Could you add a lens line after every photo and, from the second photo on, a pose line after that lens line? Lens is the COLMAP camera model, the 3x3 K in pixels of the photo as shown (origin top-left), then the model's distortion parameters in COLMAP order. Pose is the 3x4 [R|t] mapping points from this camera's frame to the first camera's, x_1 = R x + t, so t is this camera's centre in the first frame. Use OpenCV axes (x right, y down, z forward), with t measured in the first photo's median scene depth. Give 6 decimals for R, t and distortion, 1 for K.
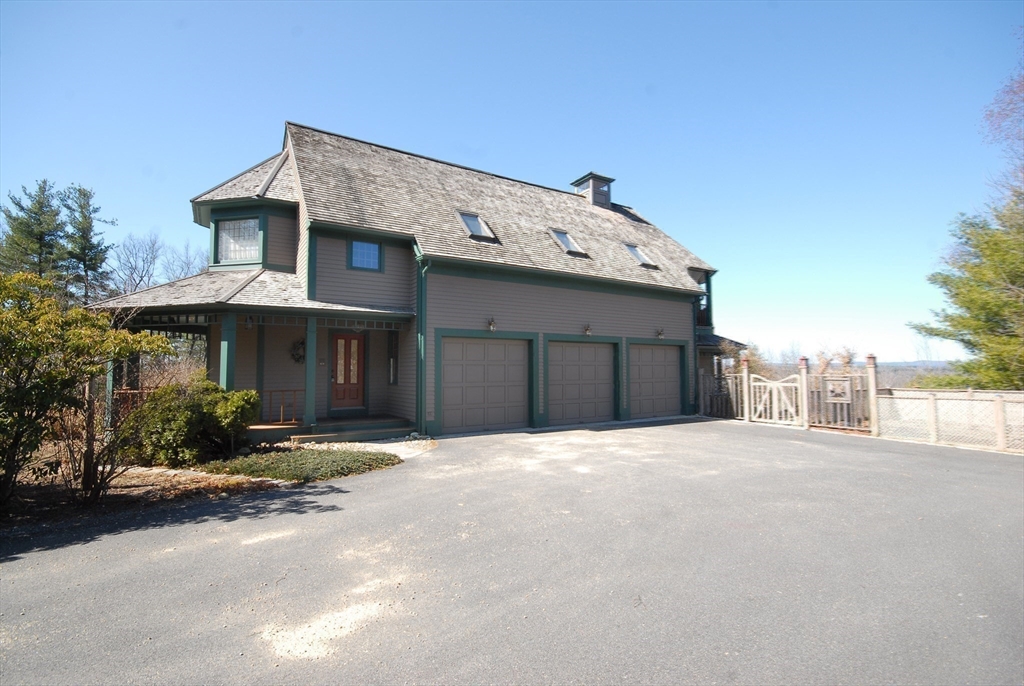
lens RADIAL K [[482.3, 0, 505.1], [0, 482.3, 343.5], [0, 0, 1]] dist [-0.000737, 0.000375]
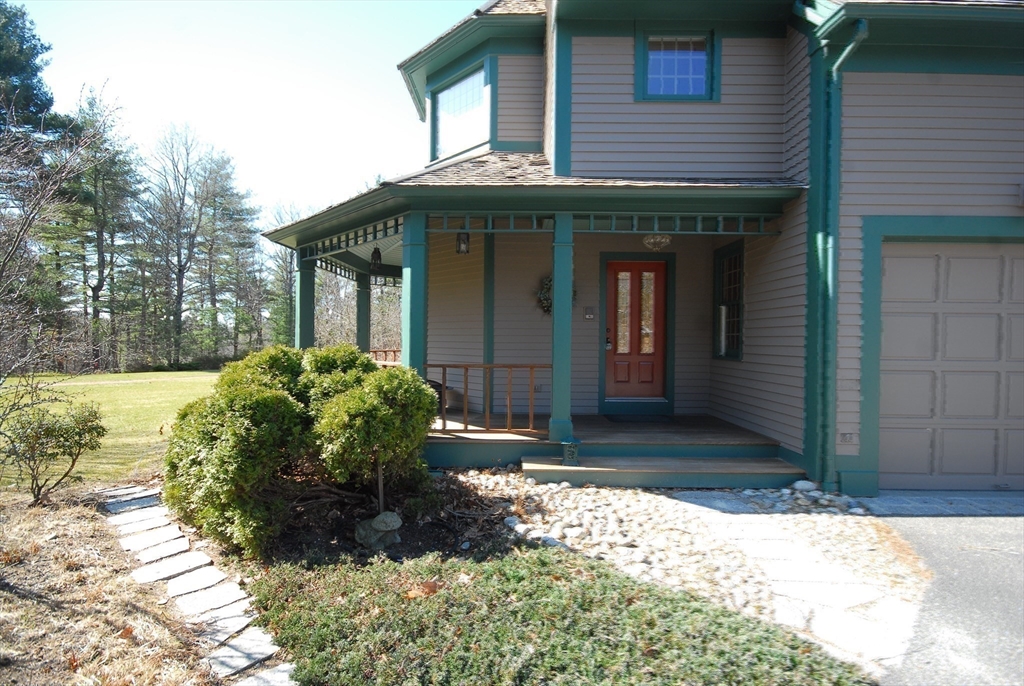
lens RADIAL K [[496.8, 0, 506.0], [0, 496.8, 340.5], [0, 0, 1]] dist [0.003275, 0.000736]
pose [[0.850551, 0.014523, -0.525692, -0.173297], [0.017227, 0.998313, 0.055452, 0.038350], [0.525611, -0.056221, 0.848865, 0.499659]]
